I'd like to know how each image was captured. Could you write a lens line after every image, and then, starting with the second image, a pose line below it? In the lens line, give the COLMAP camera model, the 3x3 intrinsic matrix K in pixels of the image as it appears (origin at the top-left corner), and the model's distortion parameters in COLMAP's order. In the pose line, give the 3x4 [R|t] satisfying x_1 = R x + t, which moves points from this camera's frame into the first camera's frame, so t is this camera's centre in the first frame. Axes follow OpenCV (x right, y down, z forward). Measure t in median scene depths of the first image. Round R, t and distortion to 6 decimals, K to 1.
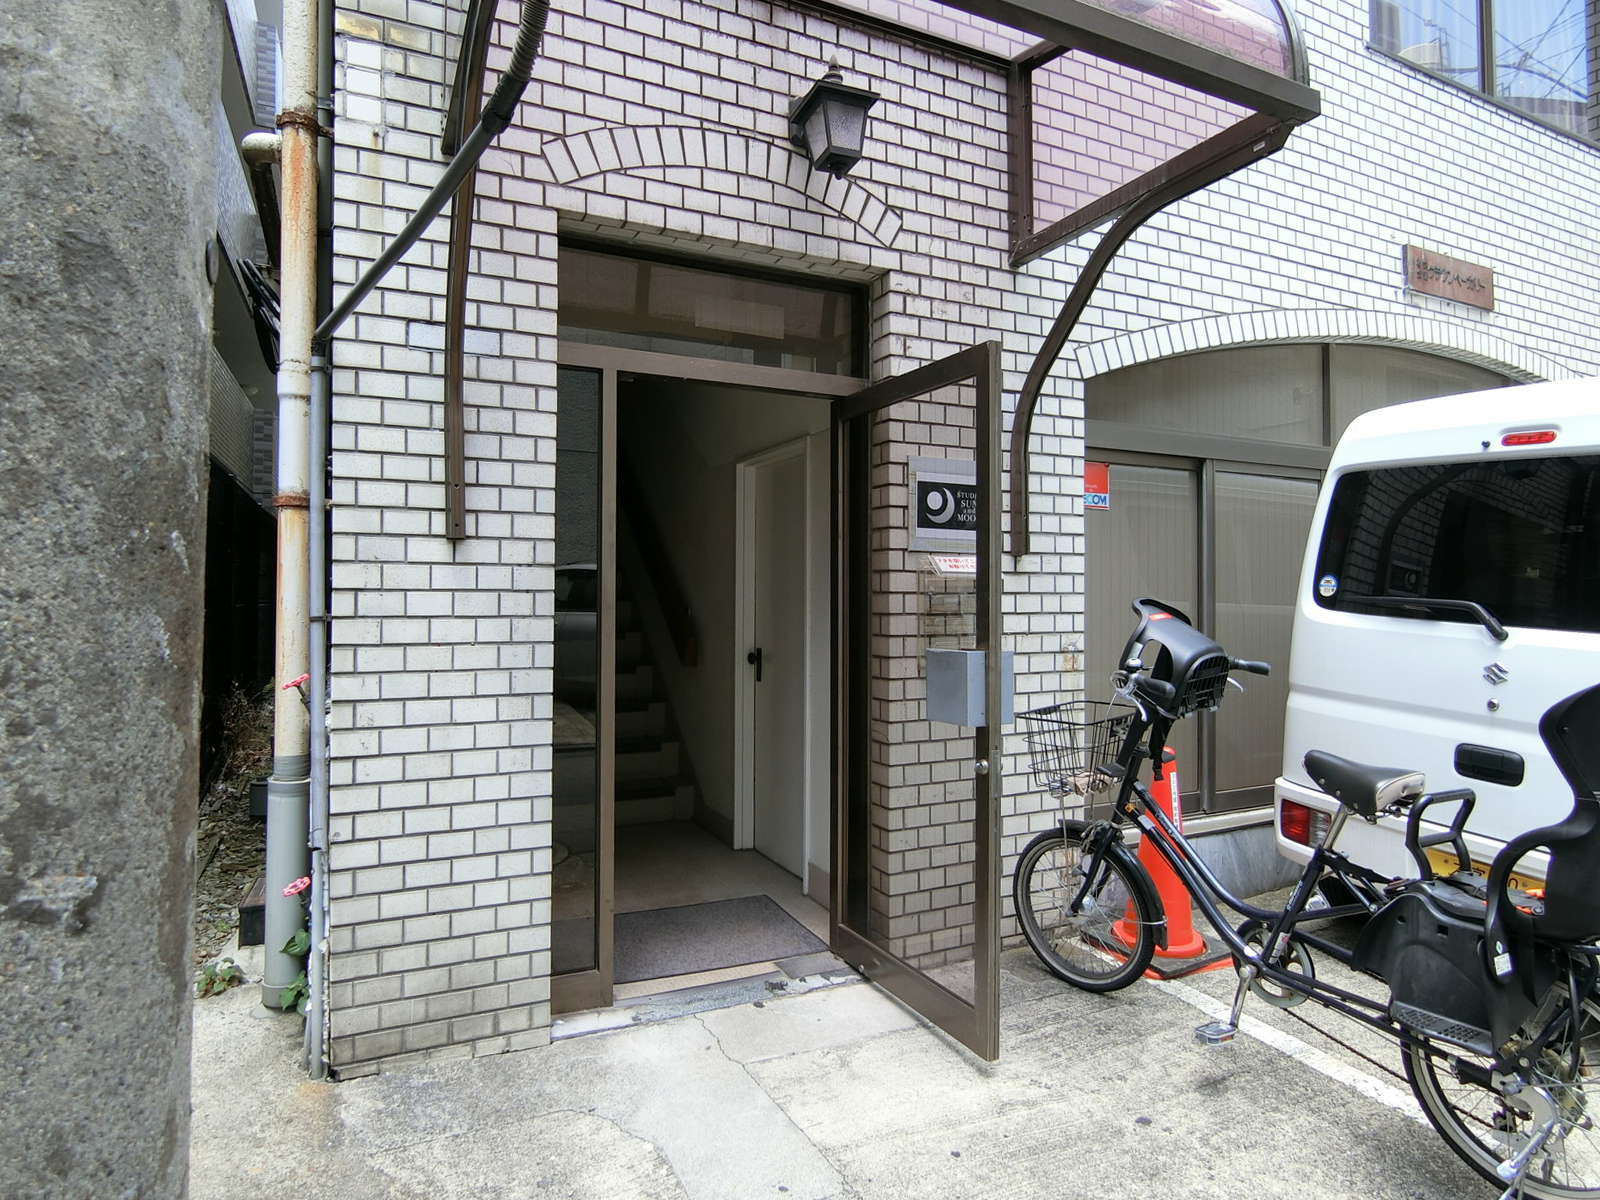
lens RADIAL K [[862.4, 0, 800.0], [0, 862.4, 600.0], [0, 0, 1]] dist [-0.017589, -0.002738]
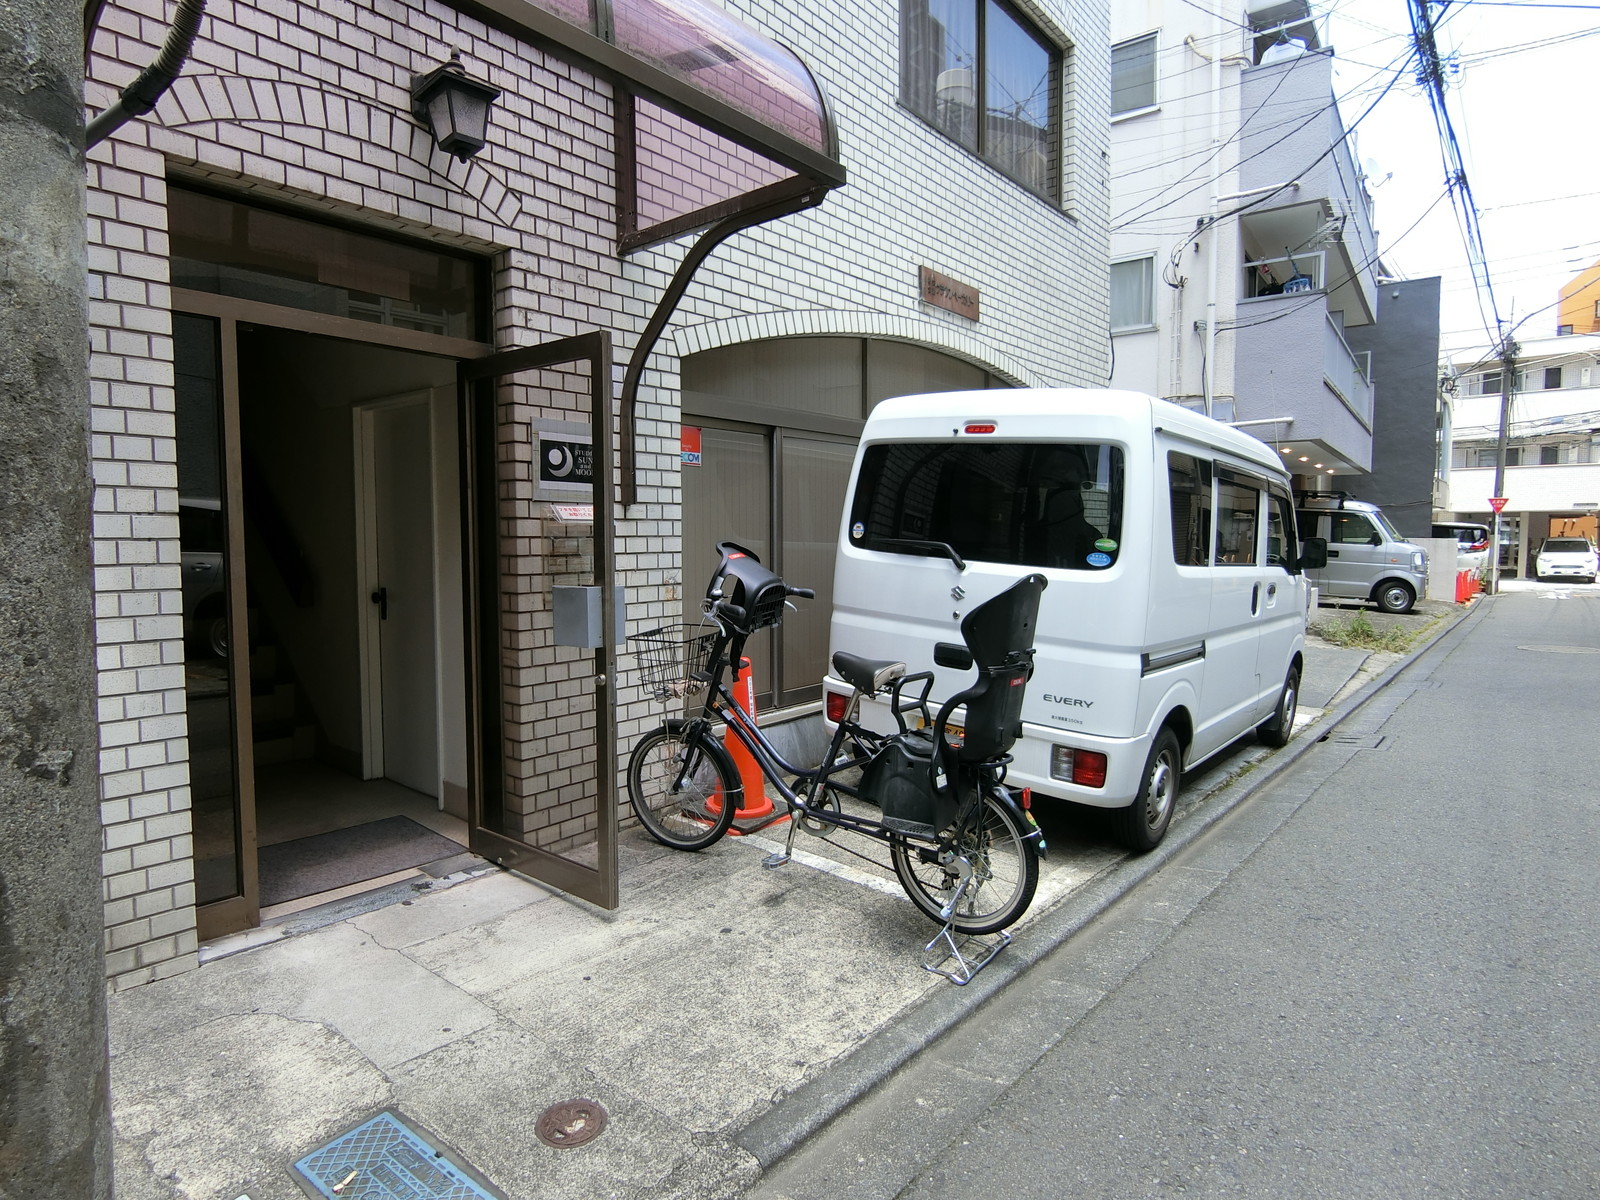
lens RADIAL K [[884.0, 0, 800.0], [0, 884.0, 600.0], [0, 0, 1]] dist [-0.005390, 0.000892]
pose [[0.905174, -0.032142, 0.423825, -0.058571], [-0.002465, 0.996723, 0.080853, -0.022175], [-0.425035, -0.074230, 0.902128, -0.236776]]
